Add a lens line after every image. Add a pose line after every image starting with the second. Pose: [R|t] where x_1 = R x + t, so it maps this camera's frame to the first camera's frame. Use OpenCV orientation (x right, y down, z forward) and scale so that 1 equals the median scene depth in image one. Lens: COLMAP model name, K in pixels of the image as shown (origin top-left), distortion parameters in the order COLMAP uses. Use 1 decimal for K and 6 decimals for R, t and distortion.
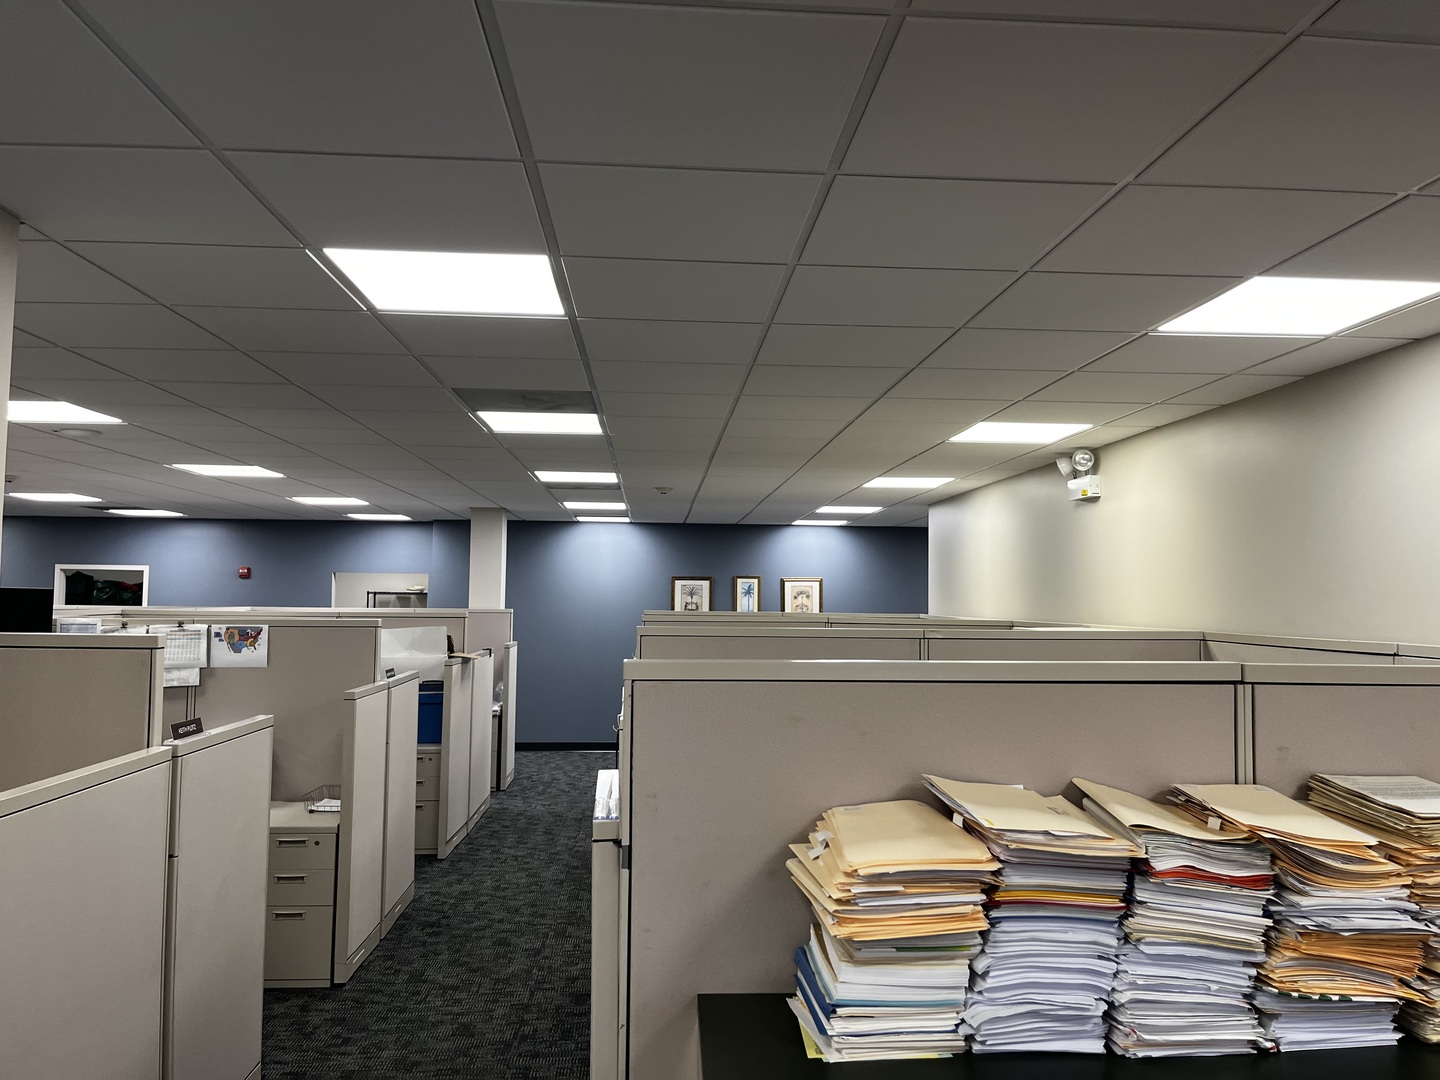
lens RADIAL K [[1091.0, 0, 719.0], [0, 1091.0, 542.0], [0, 0, 1]] dist [0.048774, -0.062314]
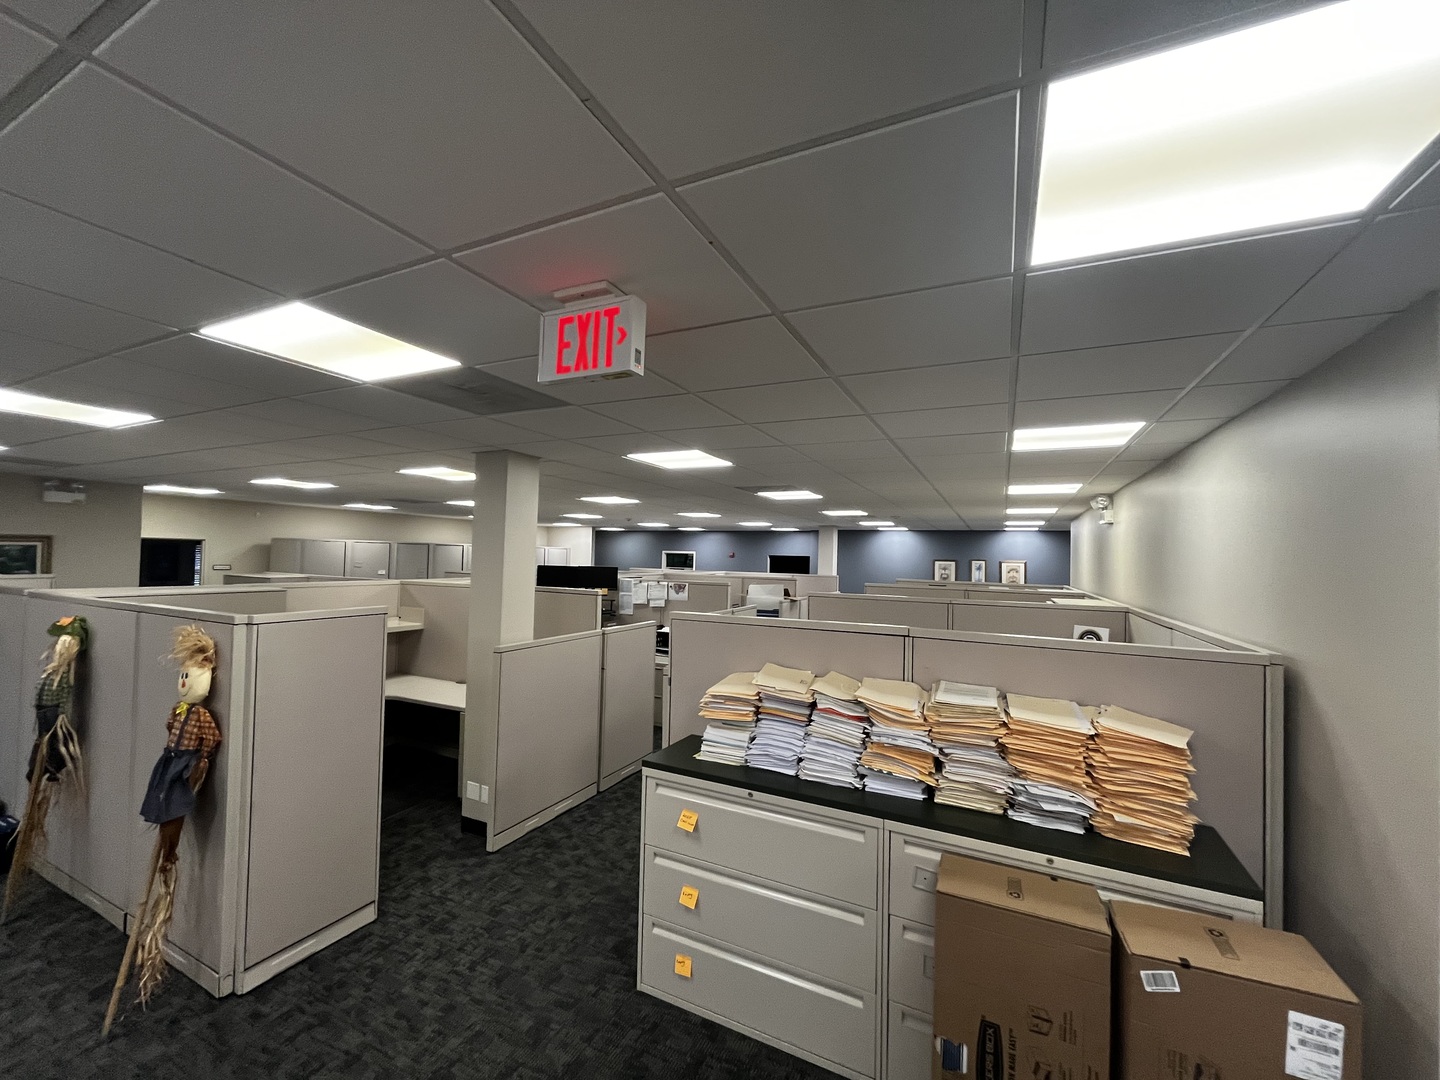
lens RADIAL K [[584.0, 0, 713.5], [0, 584.0, 541.3], [0, 0, 1]] dist [-0.001634, -0.000806]
pose [[0.865682, -0.002847, -0.500586, 0.847792], [0.010391, 0.999871, 0.012283, -0.096795], [0.500486, -0.015835, 0.865600, -0.253133]]
